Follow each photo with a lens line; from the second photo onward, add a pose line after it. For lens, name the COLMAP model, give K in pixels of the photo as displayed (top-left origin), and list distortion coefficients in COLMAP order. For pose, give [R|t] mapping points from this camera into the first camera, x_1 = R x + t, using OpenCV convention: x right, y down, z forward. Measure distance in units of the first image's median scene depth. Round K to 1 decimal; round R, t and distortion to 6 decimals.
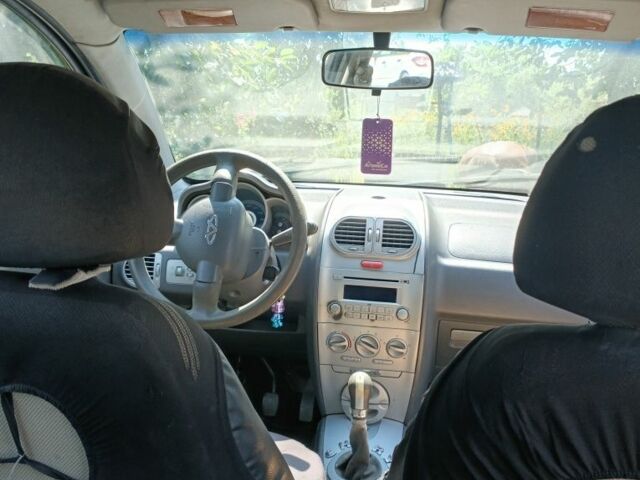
lens RADIAL K [[562.3, 0, 320.0], [0, 562.3, 240.0], [0, 0, 1]] dist [0.006864, 0.001288]
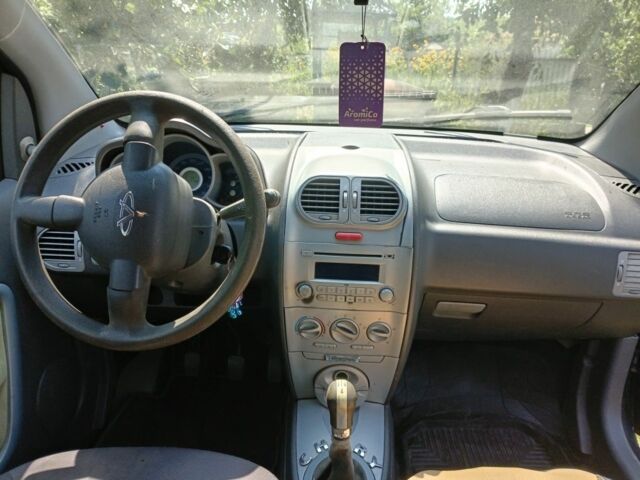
lens RADIAL K [[457.8, 0, 320.0], [0, 457.8, 240.0], [0, 0, 1]] dist [0.032550, -0.000592]
pose [[0.995598, -0.042082, 0.083749, -0.003865], [0.026937, 0.984311, 0.174376, -0.067090], [-0.089773, -0.171352, 0.981111, 0.354778]]
